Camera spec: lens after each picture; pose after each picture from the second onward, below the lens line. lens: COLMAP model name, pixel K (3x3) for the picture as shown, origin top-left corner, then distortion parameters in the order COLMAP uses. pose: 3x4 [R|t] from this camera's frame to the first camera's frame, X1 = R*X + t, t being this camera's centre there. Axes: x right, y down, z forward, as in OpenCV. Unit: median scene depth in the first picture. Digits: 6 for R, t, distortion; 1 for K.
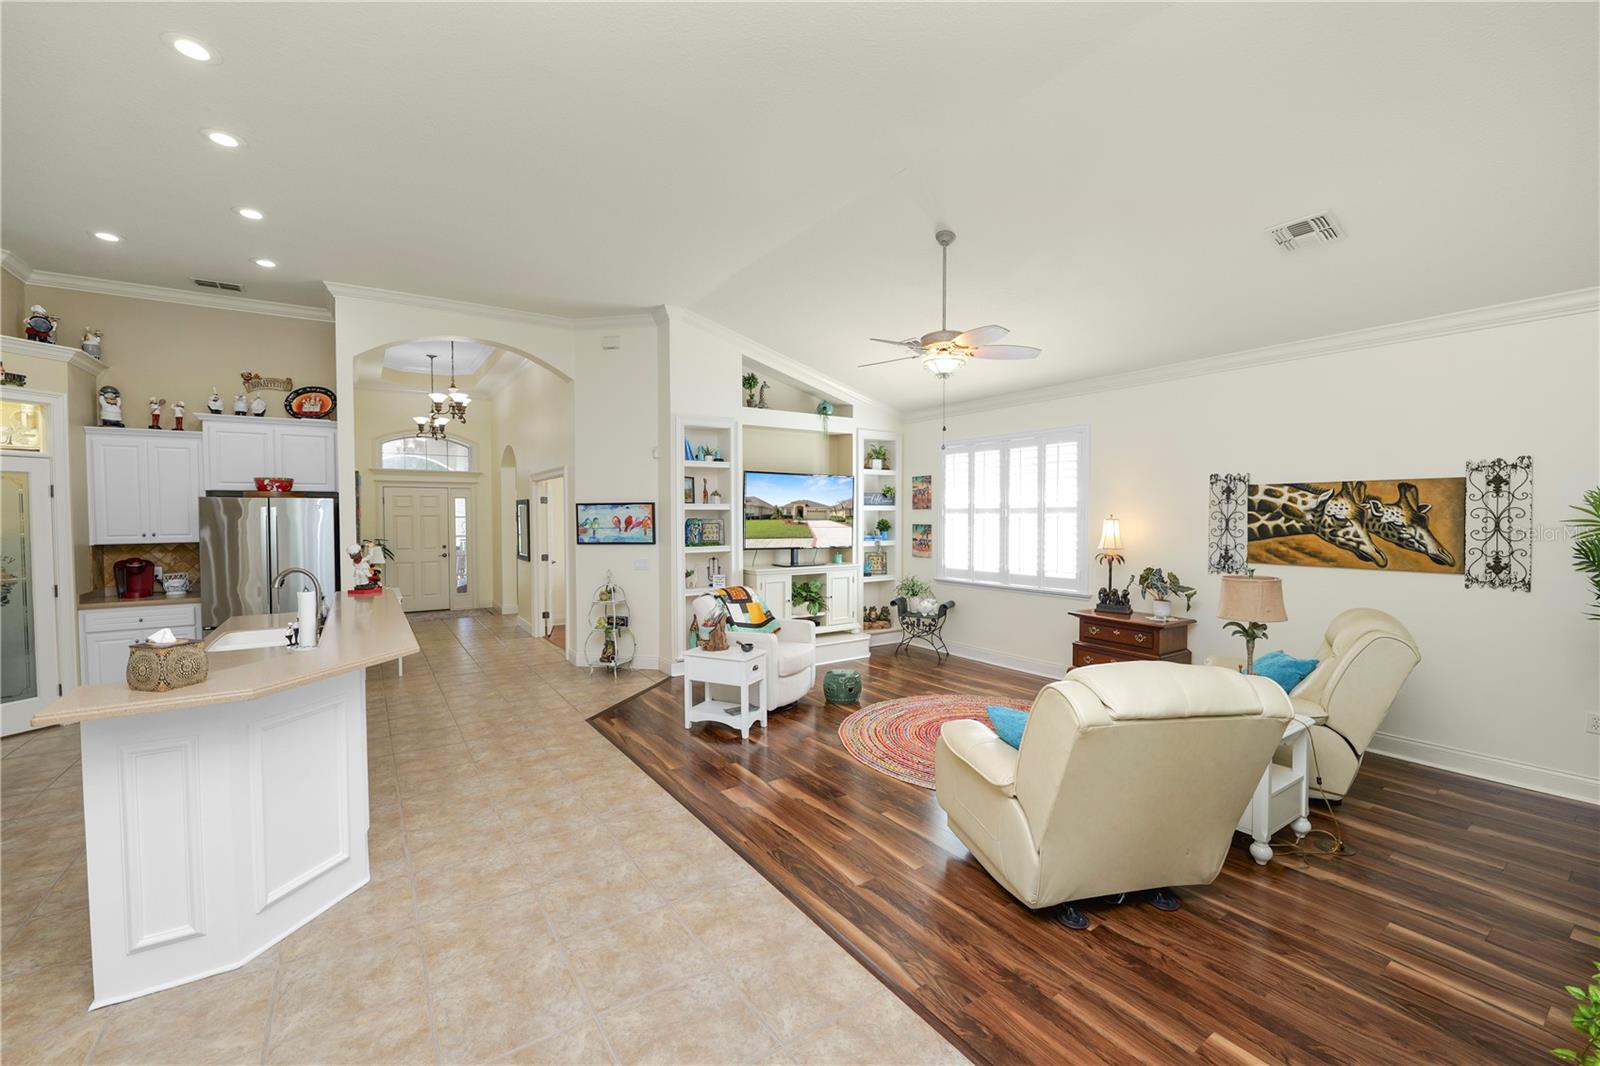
lens RADIAL K [[651.7, 0, 797.3], [0, 651.7, 533.3], [0, 0, 1]] dist [-0.013132, 0.001333]
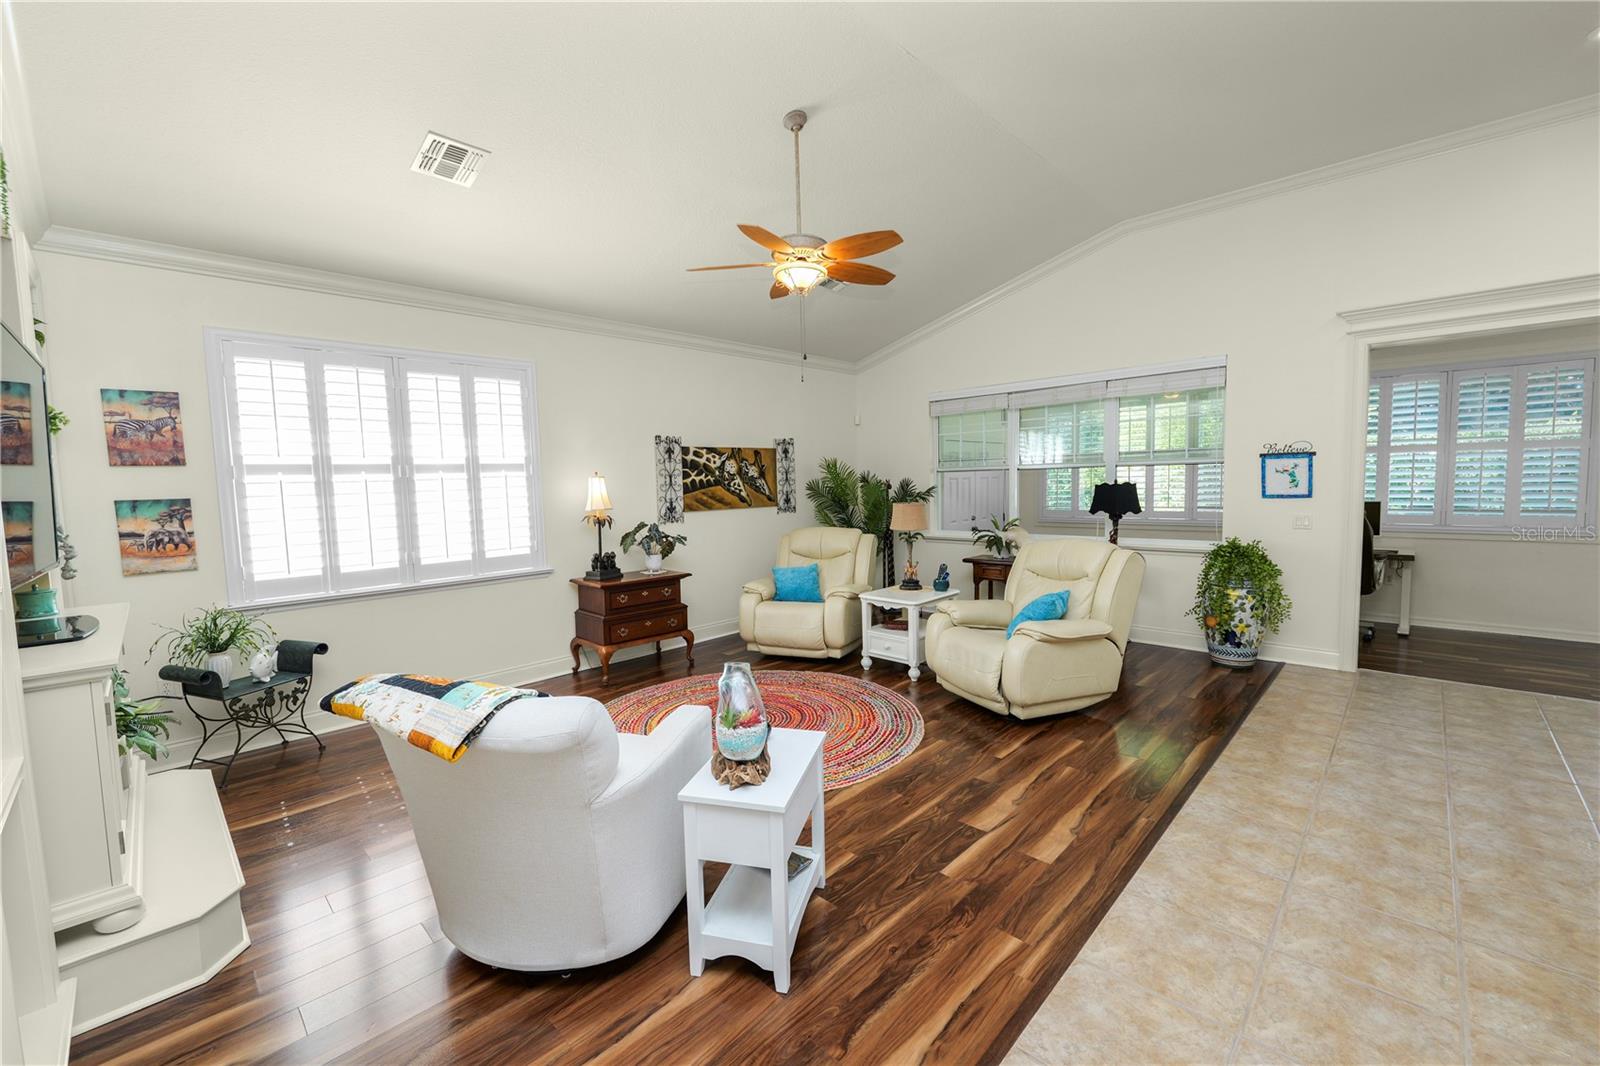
lens RADIAL K [[651.7, 0, 793.6], [0, 651.7, 531.3], [0, 0, 1]] dist [-0.013132, 0.001333]
pose [[-0.200884, -0.068845, 0.977193, -0.474561], [0.055303, 0.995140, 0.081478, -0.005267], [-0.978053, 0.070410, -0.196101, 0.939869]]
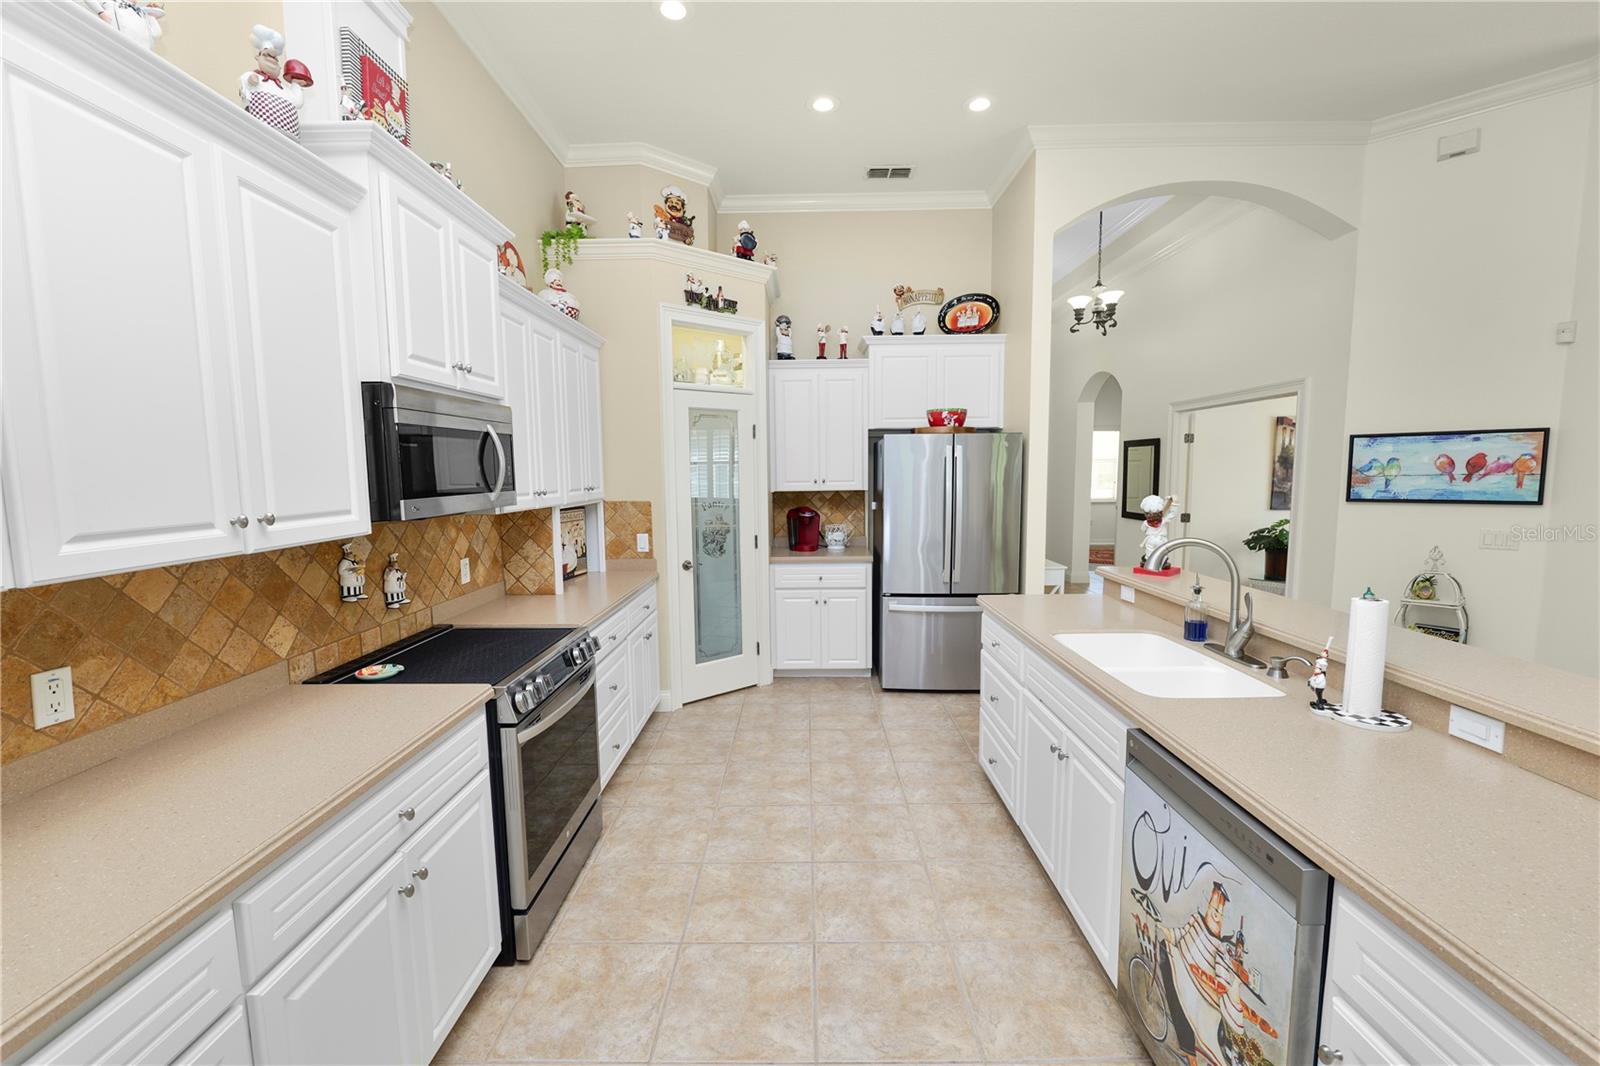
lens RADIAL K [[651.7, 0, 796.4], [0, 651.7, 534.1], [0, 0, 1]] dist [-0.013132, 0.001333]
pose [[0.821395, 0.050540, -0.568117, -0.515974], [-0.009315, 0.997122, 0.075236, 0.007848], [0.570284, -0.056507, 0.819502, 0.243056]]
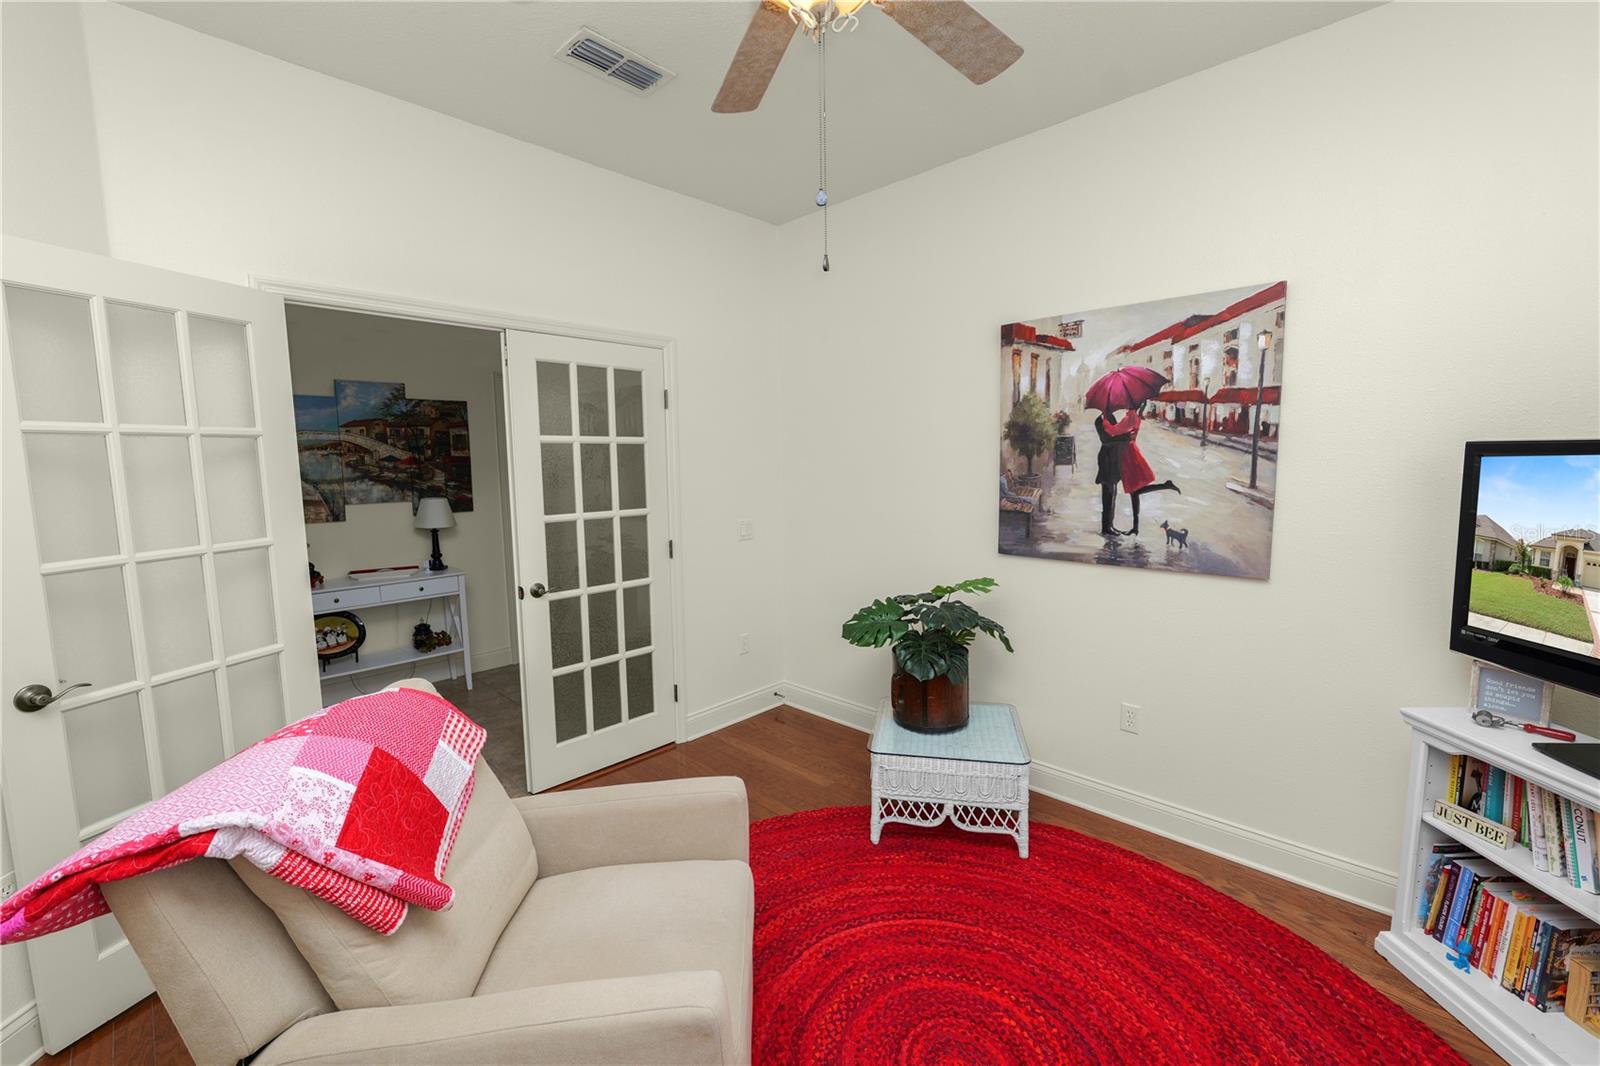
lens RADIAL K [[651.7, 0, 795.6], [0, 651.7, 531.6], [0, 0, 1]] dist [-0.013132, 0.001333]
pose [[0.201355, 0.105984, -0.973768, 0.003832], [-0.015908, 0.994352, 0.104935, -0.023321], [0.979389, -0.005638, 0.201904, 1.543442]]
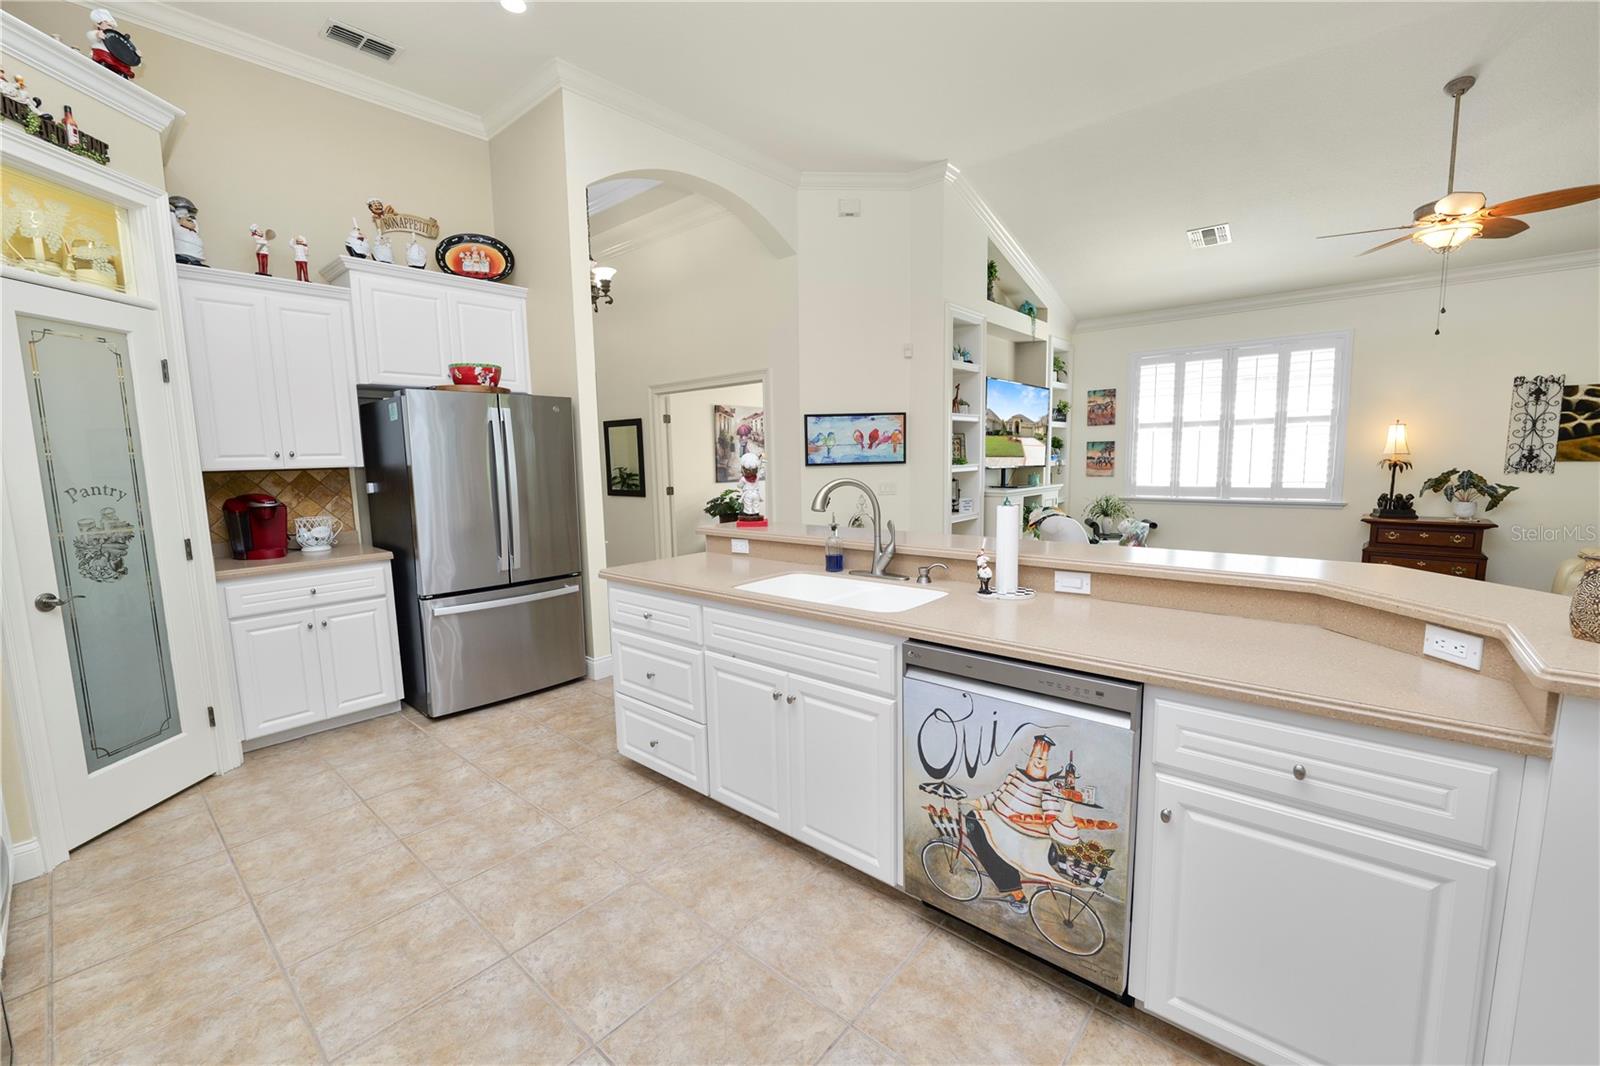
lens RADIAL K [[651.7, 0, 796.5], [0, 651.7, 533.7], [0, 0, 1]] dist [-0.013132, 0.001333]
pose [[0.966176, -0.047494, 0.253472, -0.688950], [0.025472, 0.995664, 0.089467, 0.034215], [-0.256622, -0.079985, 0.963197, 0.275674]]
